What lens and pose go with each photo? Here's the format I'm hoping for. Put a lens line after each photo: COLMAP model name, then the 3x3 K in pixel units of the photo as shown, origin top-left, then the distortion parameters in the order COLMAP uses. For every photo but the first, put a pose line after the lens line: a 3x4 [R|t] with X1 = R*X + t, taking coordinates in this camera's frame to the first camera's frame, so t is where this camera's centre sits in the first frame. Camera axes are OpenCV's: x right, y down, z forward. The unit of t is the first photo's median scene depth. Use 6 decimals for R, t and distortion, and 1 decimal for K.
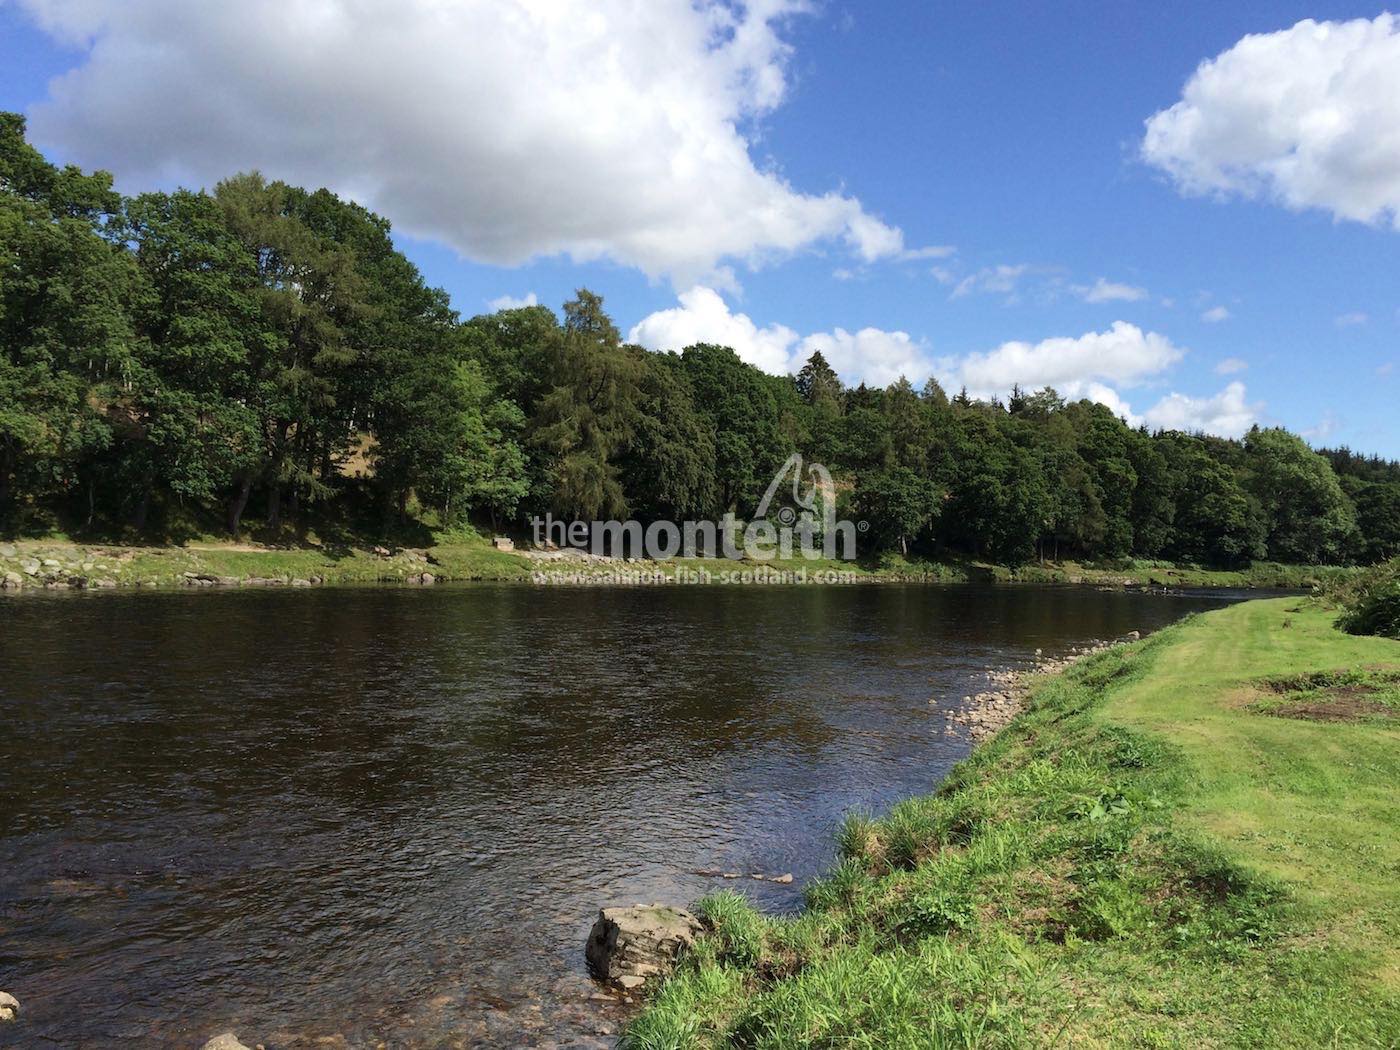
lens RADIAL K [[1167.9, 0, 702.7], [0, 1167.9, 524.3], [0, 0, 1]] dist [0.070837, -0.074840]
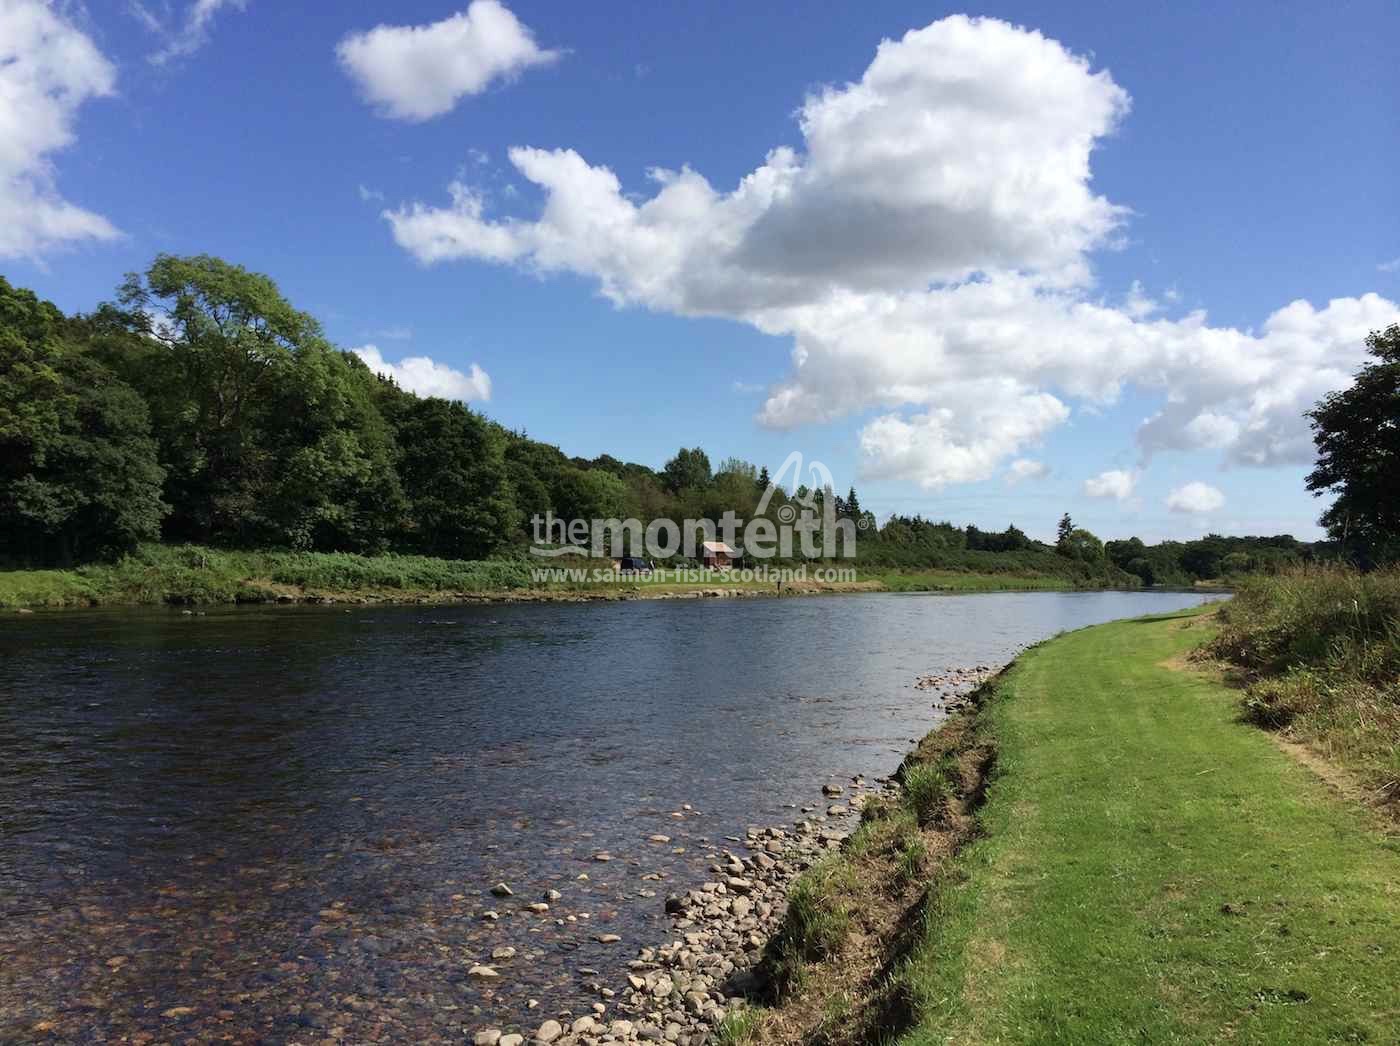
lens RADIAL K [[1167.9, 0, 694.4], [0, 1167.9, 521.9], [0, 0, 1]] dist [0.070837, -0.074840]
pose [[0.801988, -0.006541, 0.597304, 0.109327], [0.013782, 0.999876, -0.007556, 0.008507], [-0.597181, 0.014292, 0.801979, 0.160676]]
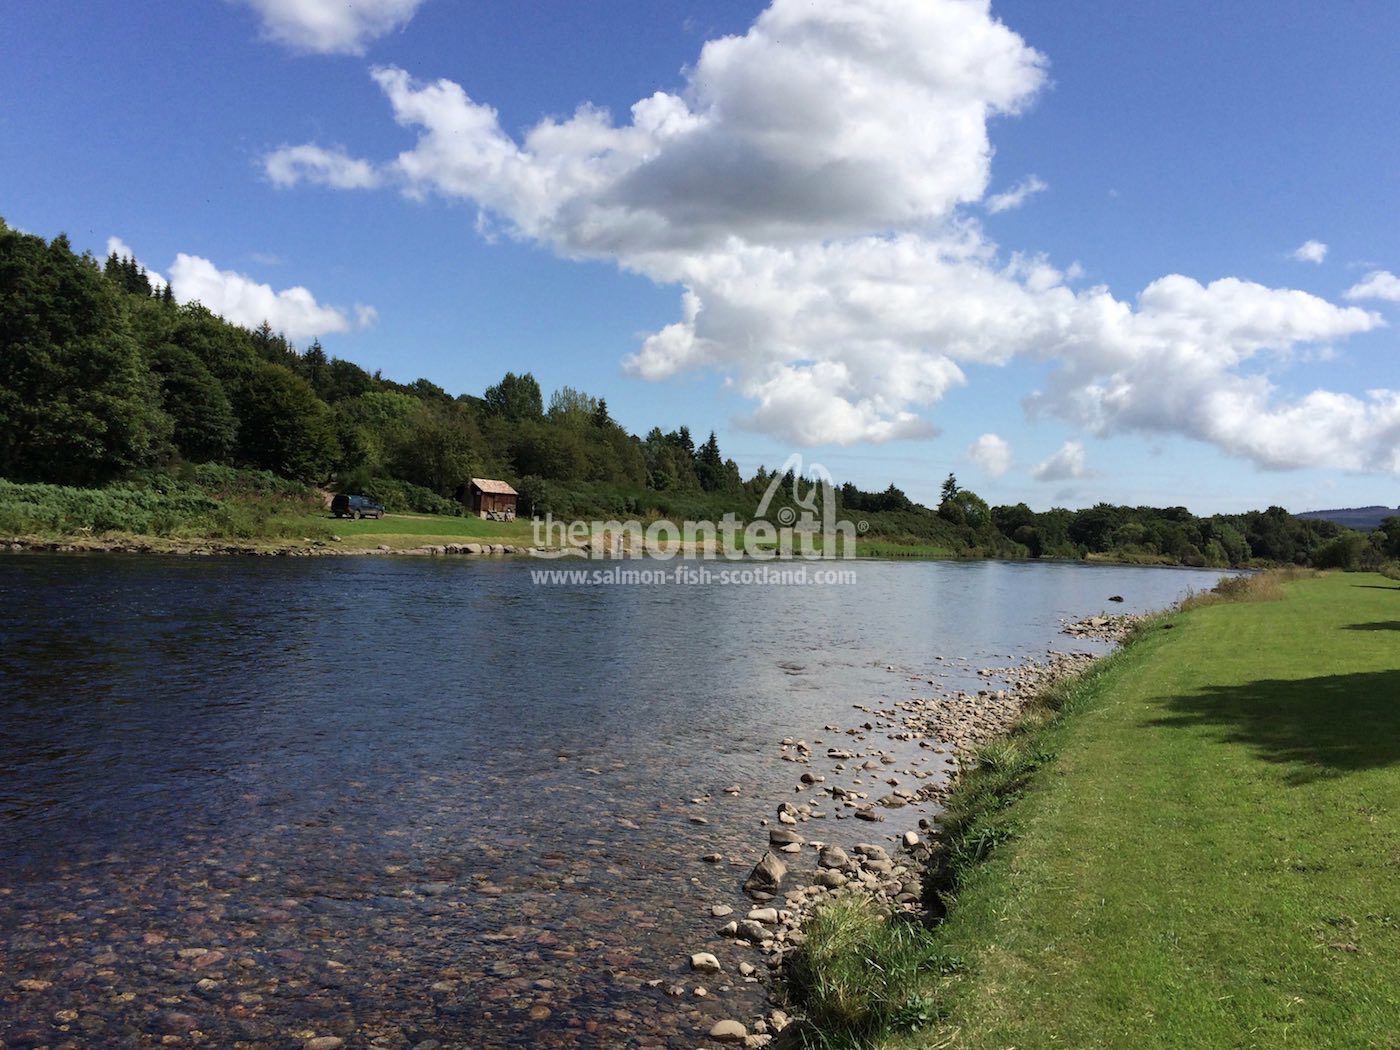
lens RADIAL K [[1167.9, 0, 703.0], [0, 1167.9, 525.0], [0, 0, 1]] dist [0.070837, -0.074840]
pose [[0.738666, -0.001432, 0.674070, 0.151515], [-0.027303, 0.999114, 0.032042, 0.010699], [-0.673518, -0.042073, 0.737973, 0.191388]]
